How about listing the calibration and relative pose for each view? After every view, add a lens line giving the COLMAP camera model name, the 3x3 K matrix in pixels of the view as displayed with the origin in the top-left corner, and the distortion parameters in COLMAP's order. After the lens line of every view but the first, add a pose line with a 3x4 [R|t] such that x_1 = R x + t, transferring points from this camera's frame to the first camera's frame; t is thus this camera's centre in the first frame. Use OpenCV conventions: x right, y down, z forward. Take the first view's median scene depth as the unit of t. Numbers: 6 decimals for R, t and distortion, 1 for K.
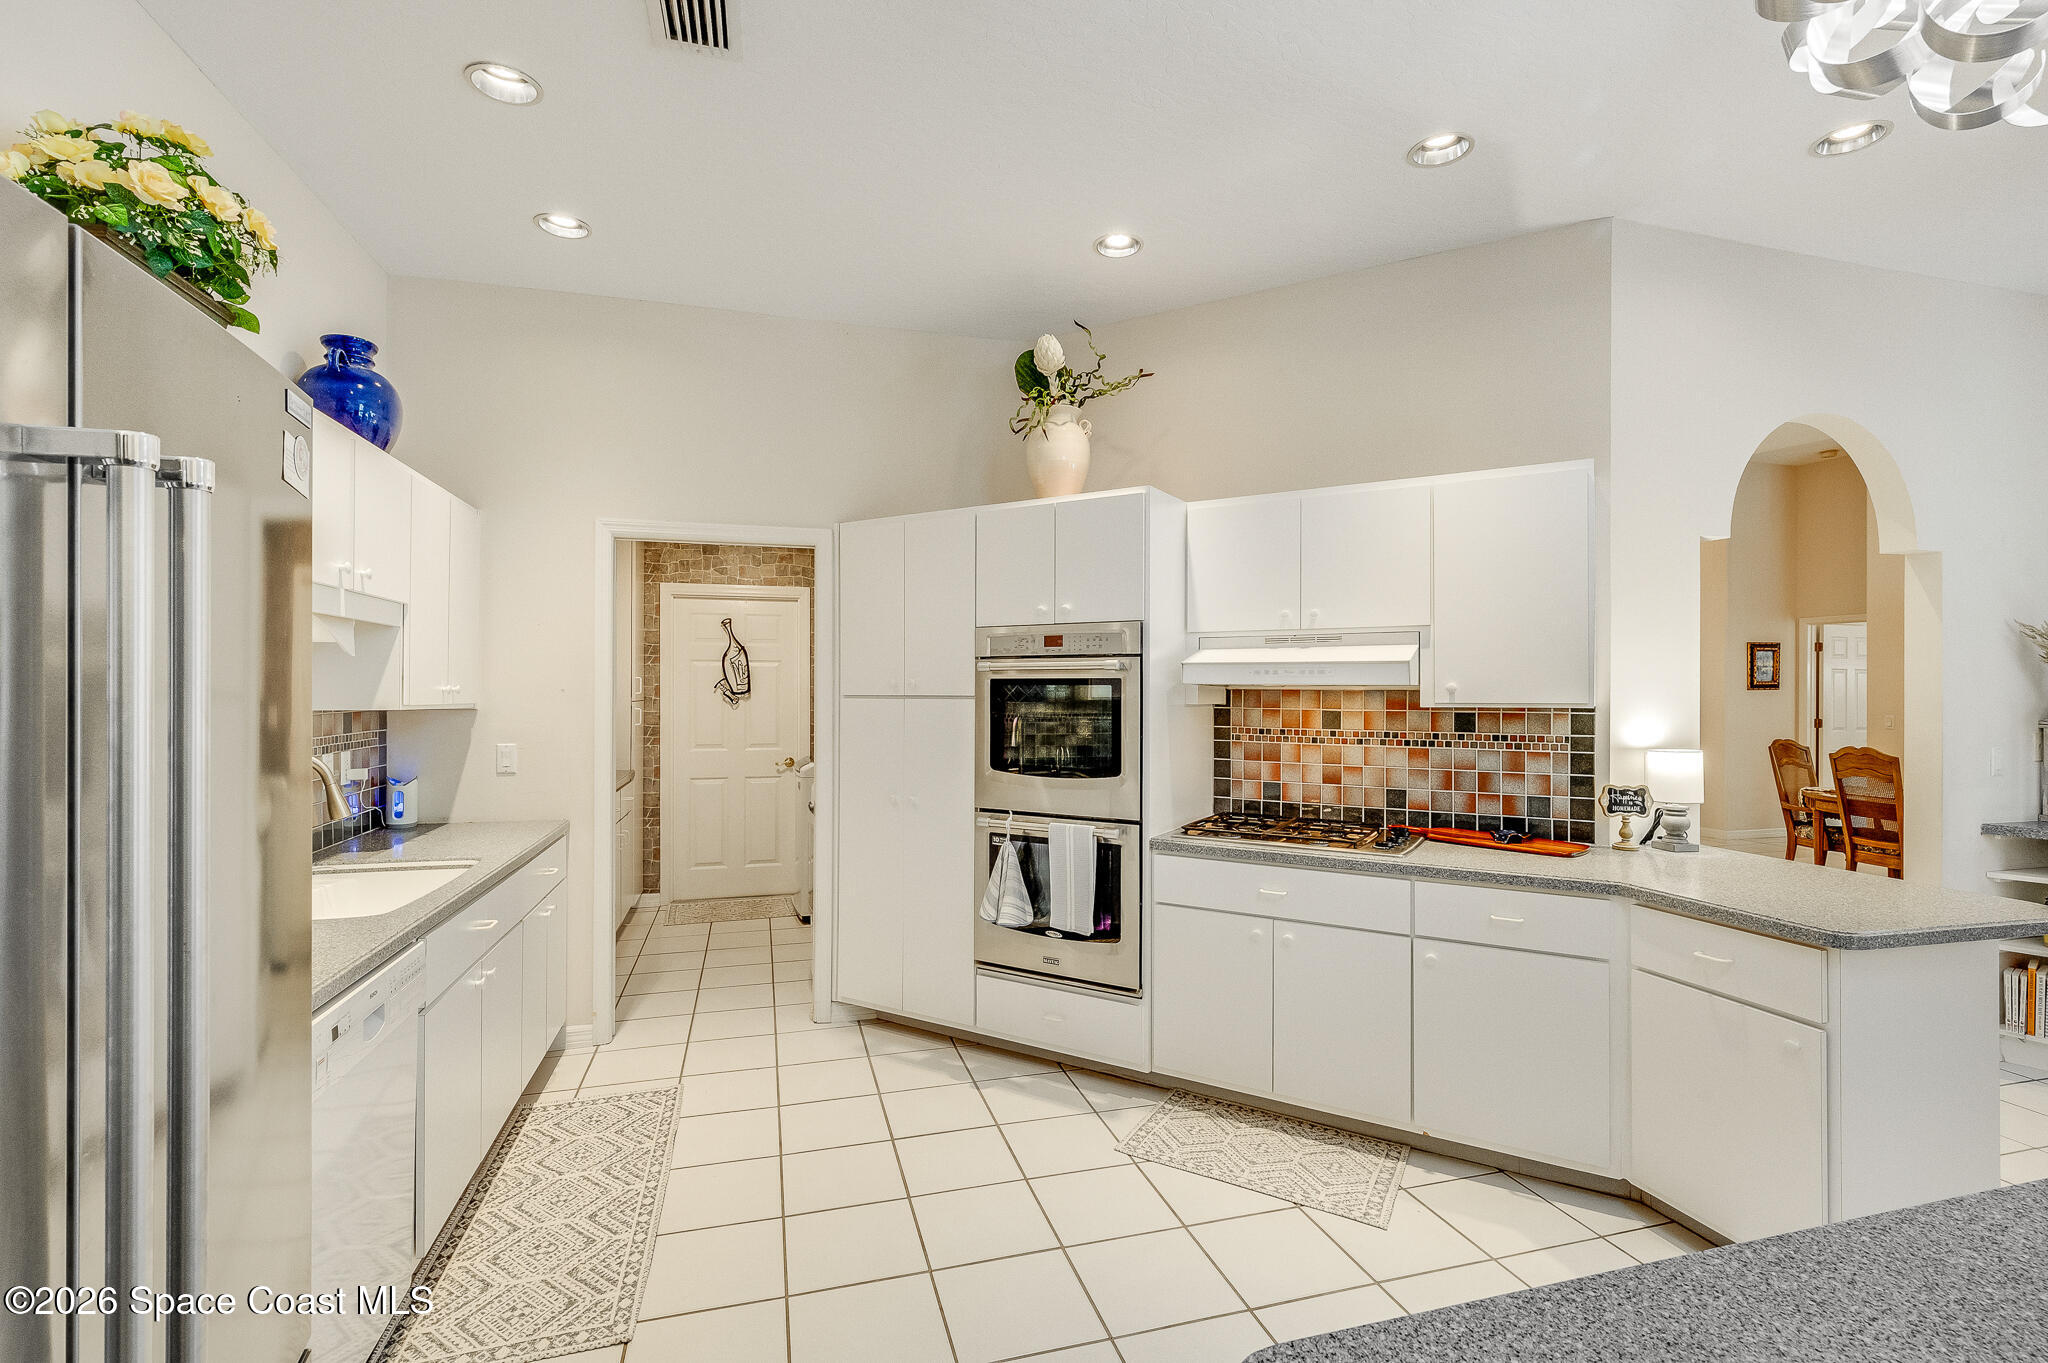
lens RADIAL K [[930.4, 0, 1034.6], [0, 930.4, 700.0], [0, 0, 1]] dist [0.000066, 0.001978]
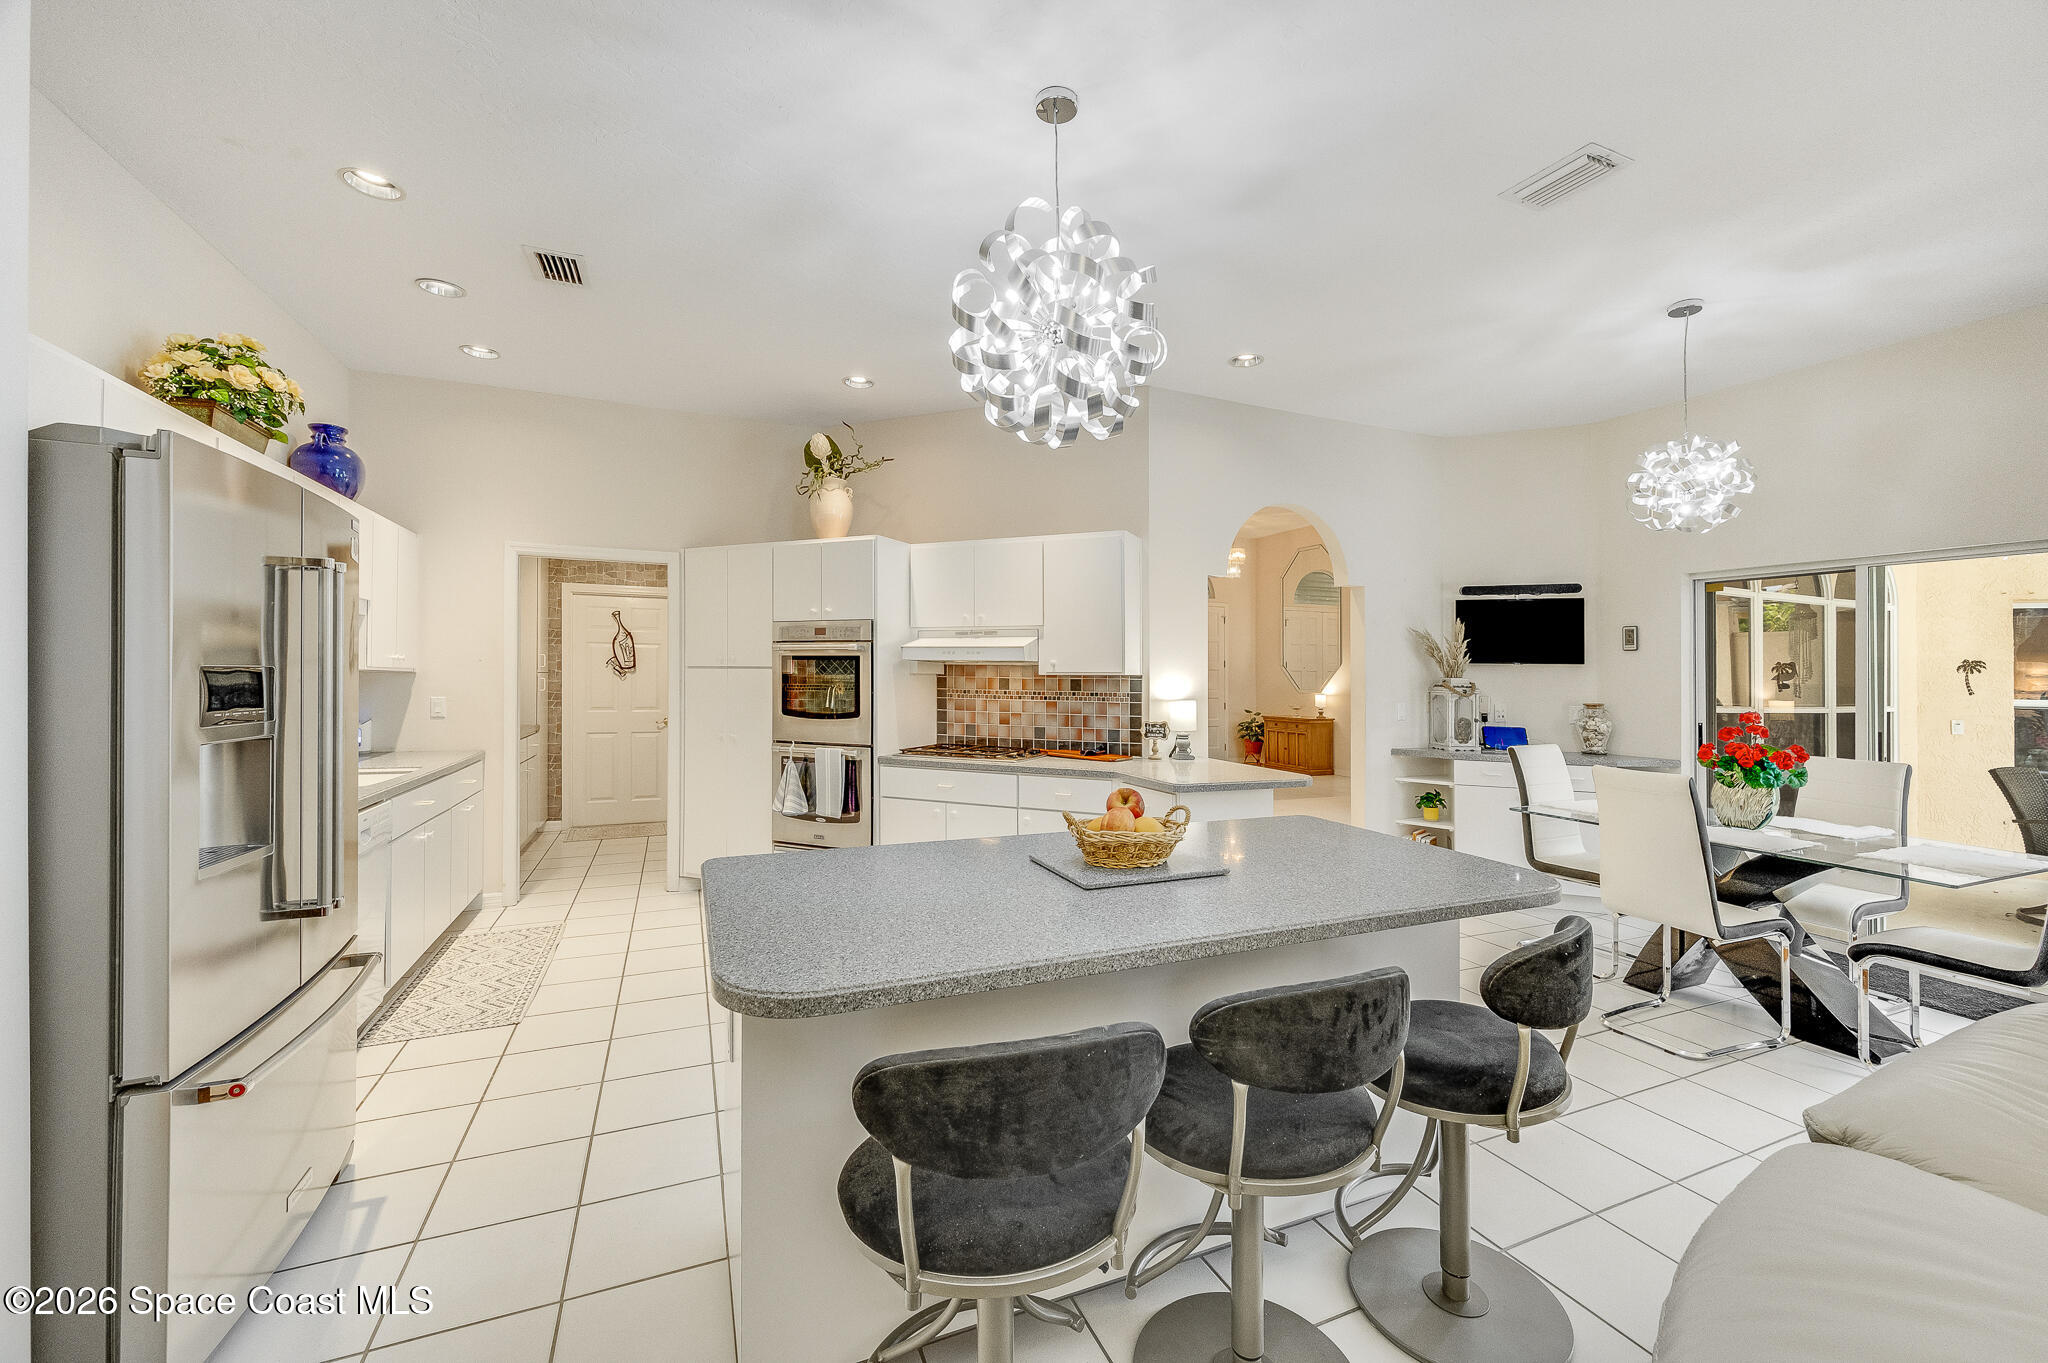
lens RADIAL K [[809.3, 0, 1035.0], [0, 809.3, 689.6], [0, 0, 1]] dist [0.000188, 0.000377]
pose [[0.991619, 0.005442, 0.129080, 0.199227], [-0.006275, 0.999962, 0.006050, 0.022962], [-0.129042, -0.006810, 0.991616, -0.384937]]
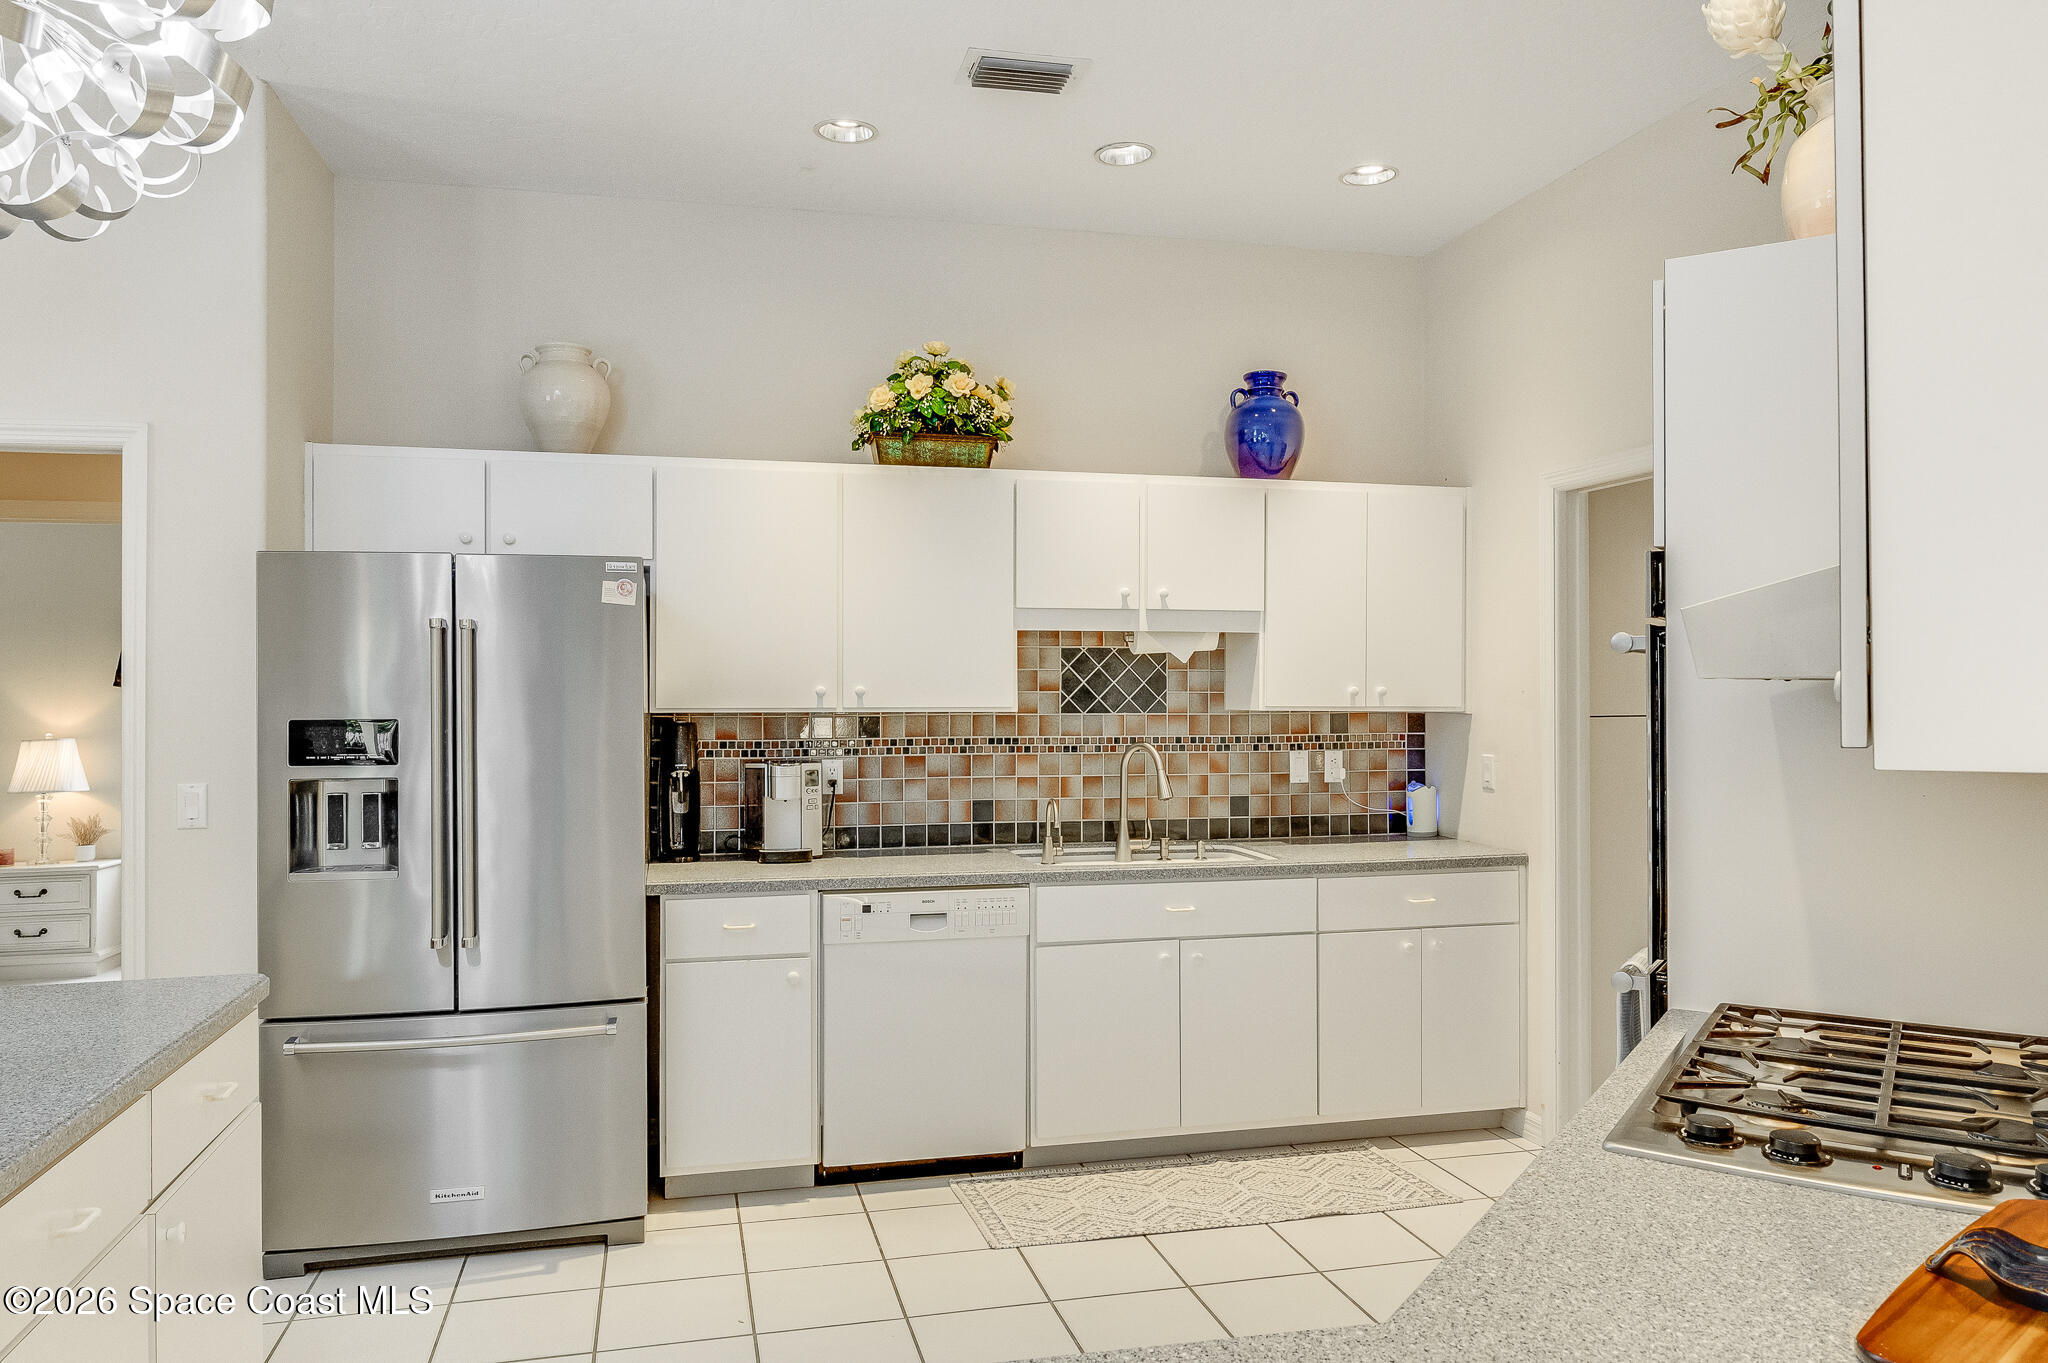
lens RADIAL K [[1428.2, 0, 1020.4], [0, 1428.2, 681.4], [0, 0, 1]] dist [-0.004487, 0.005034]
pose [[-0.037318, -0.006020, -0.999285, 0.807833], [-0.008094, 0.999951, -0.005722, -0.008769], [0.999271, 0.007874, -0.037365, 0.655858]]
